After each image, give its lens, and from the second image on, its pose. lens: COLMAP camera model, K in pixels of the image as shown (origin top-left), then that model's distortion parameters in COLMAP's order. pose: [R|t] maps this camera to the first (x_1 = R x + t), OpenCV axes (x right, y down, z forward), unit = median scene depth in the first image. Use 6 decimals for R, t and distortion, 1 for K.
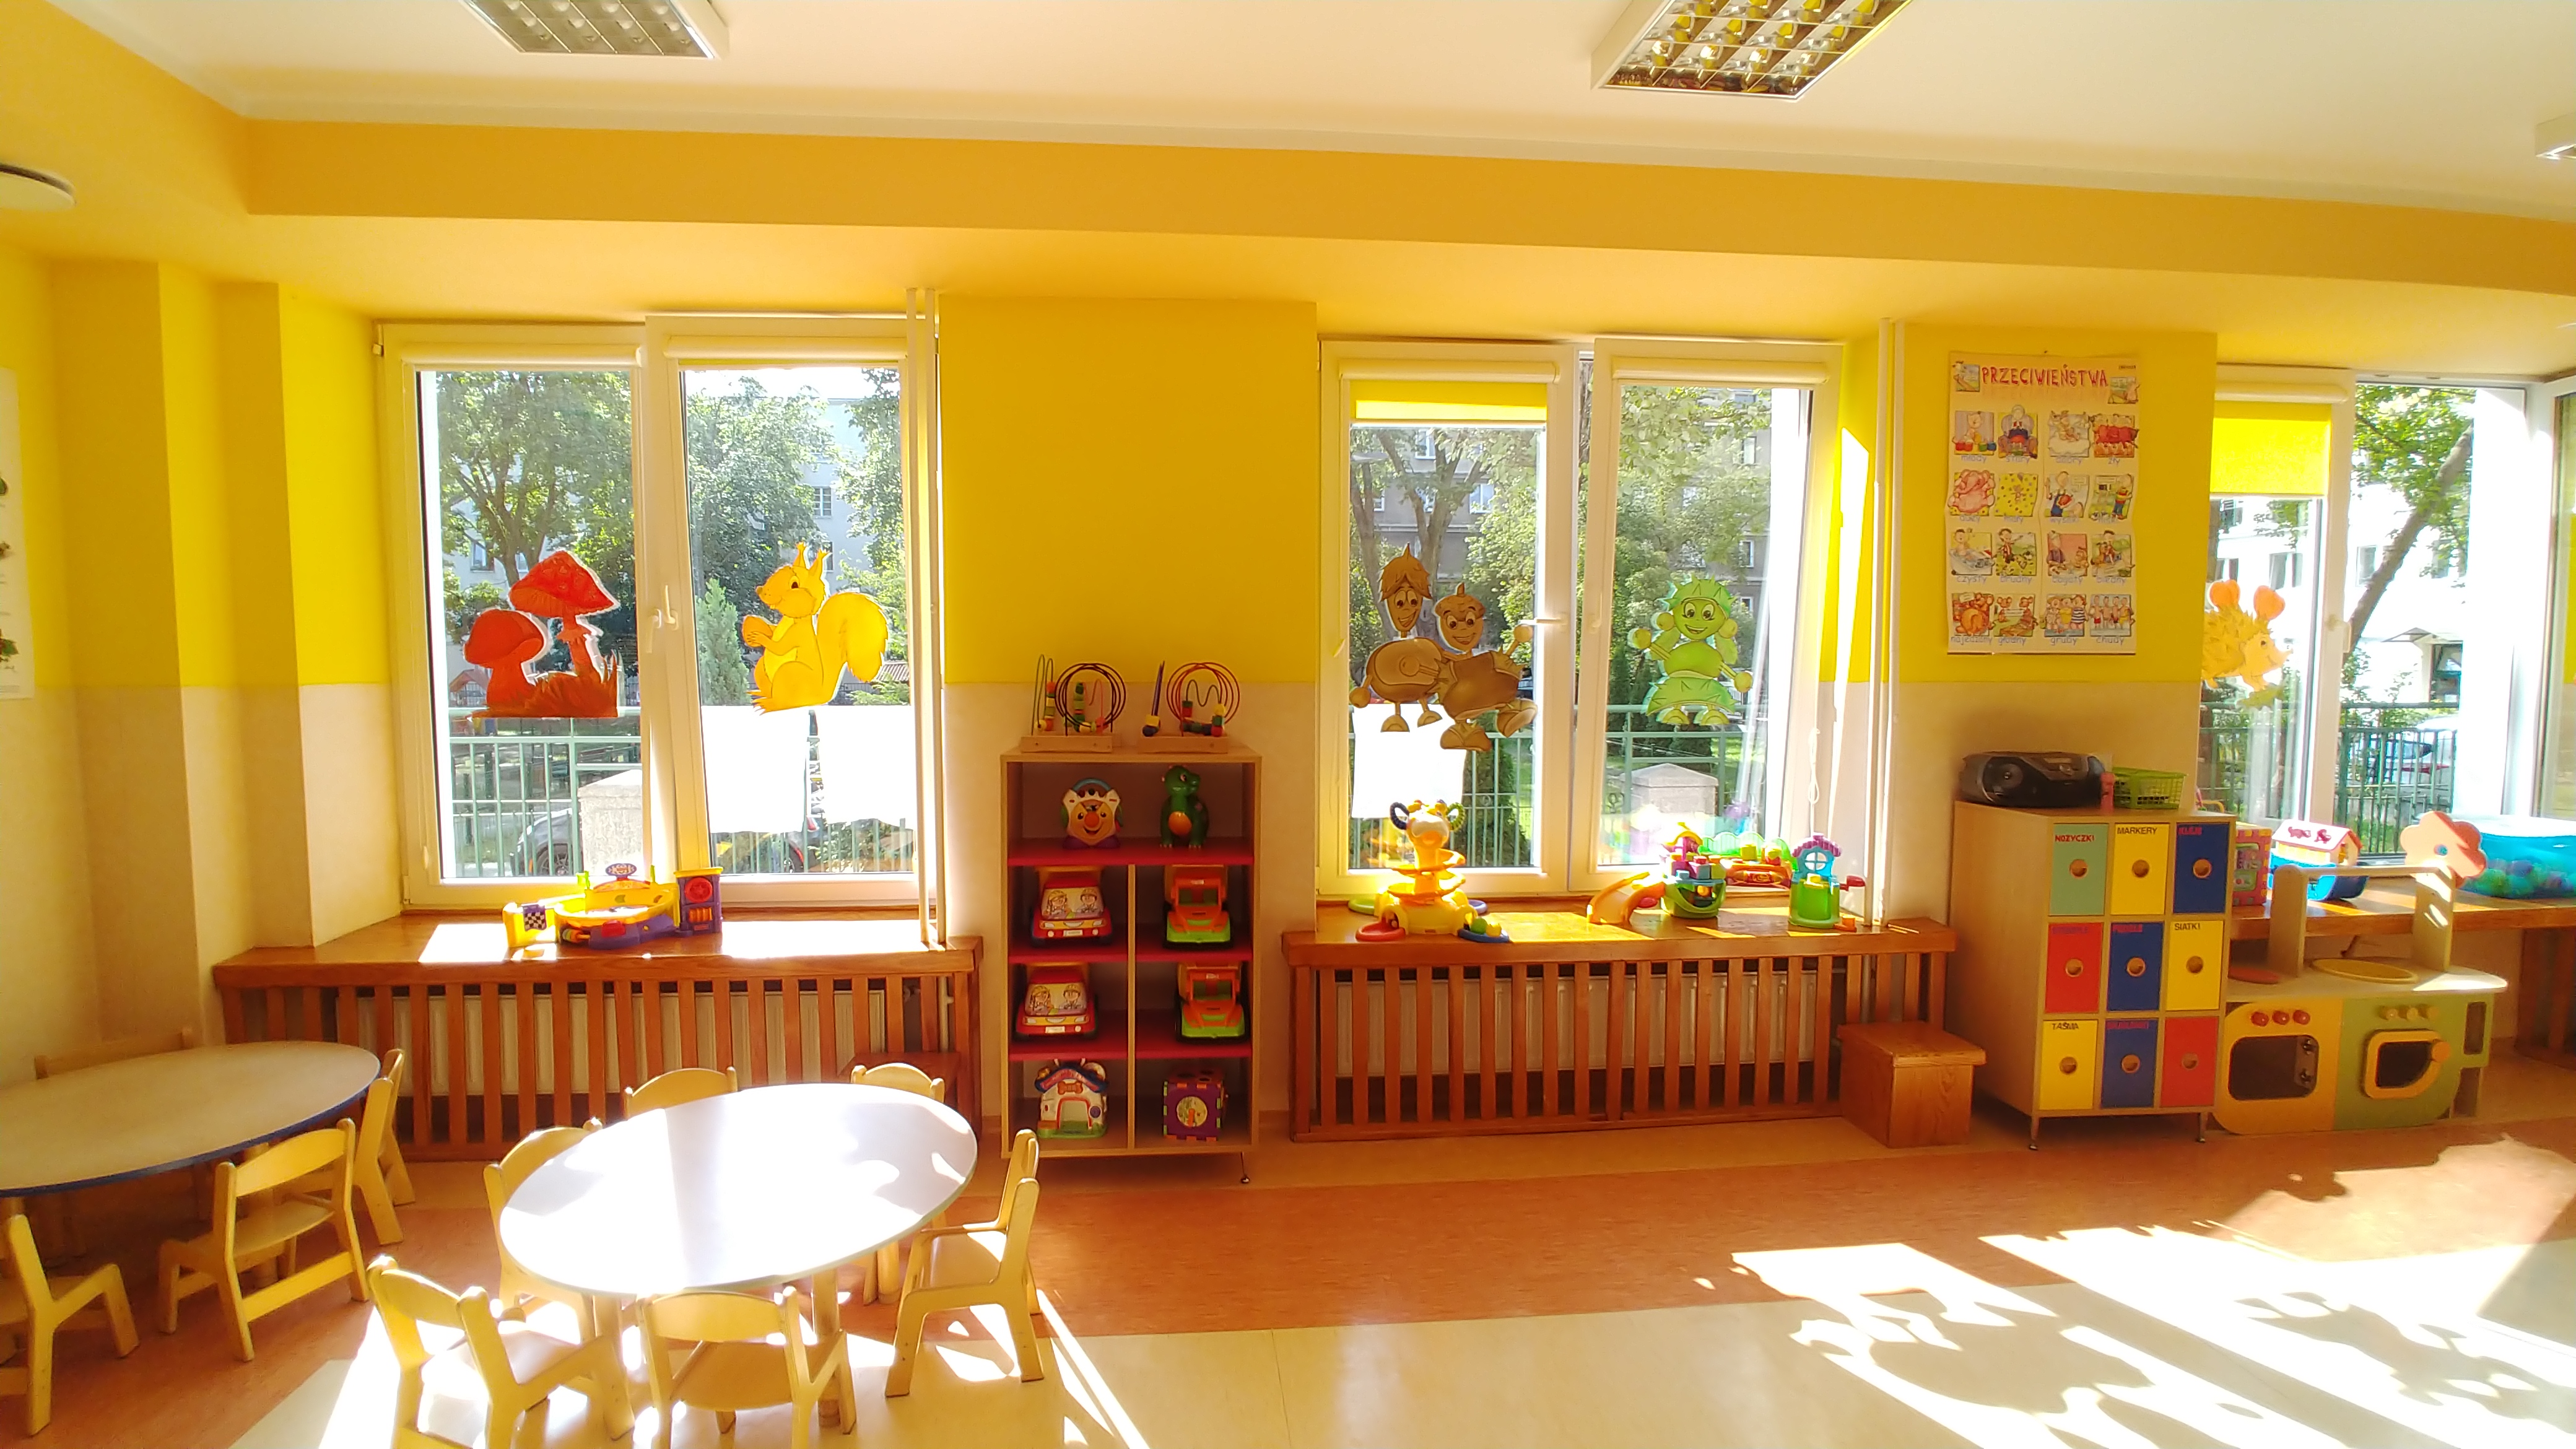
lens RADIAL K [[1120.6, 0, 1288.3], [0, 1120.6, 733.7], [0, 0, 1]] dist [-0.013809, 0.000007]
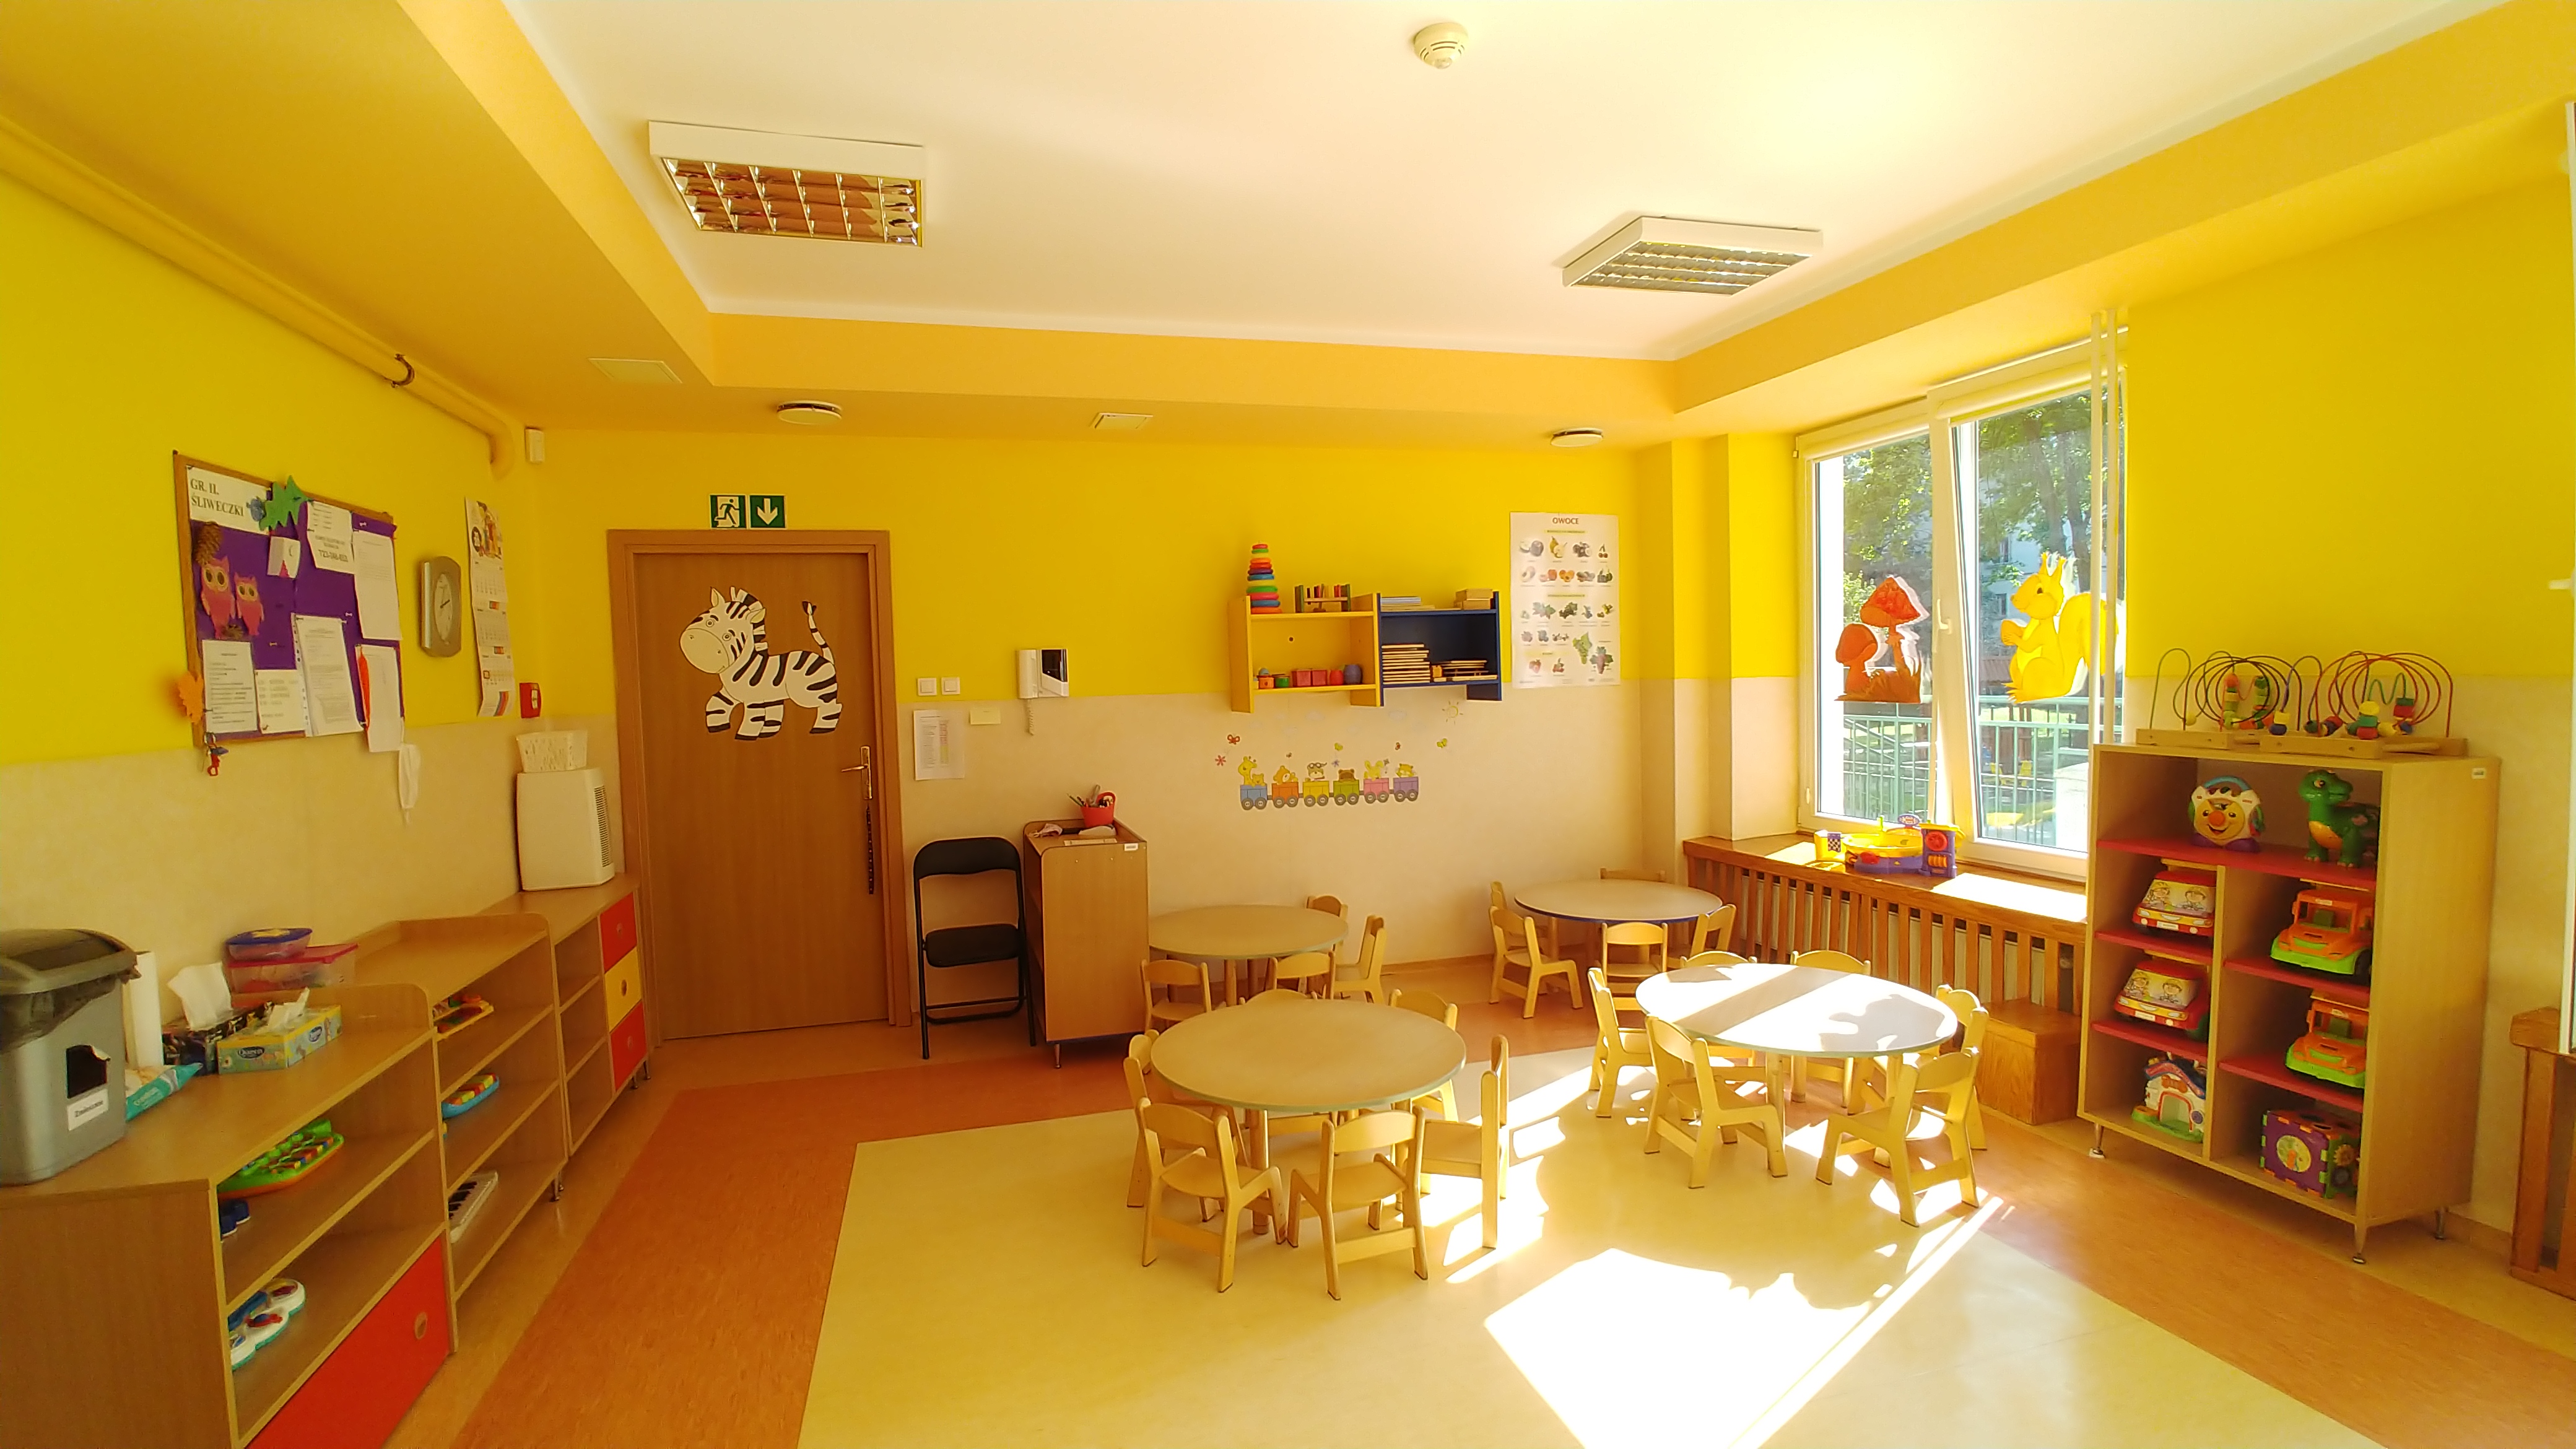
lens RADIAL K [[1120.6, 0, 1288.6], [0, 1120.6, 726.7], [0, 0, 1]] dist [-0.013809, 0.000007]
pose [[0.226941, 0.043798, -0.972923, 0.566746], [-0.042053, 0.998497, 0.035140, -0.002196], [0.973000, 0.032940, 0.228442, -0.002951]]
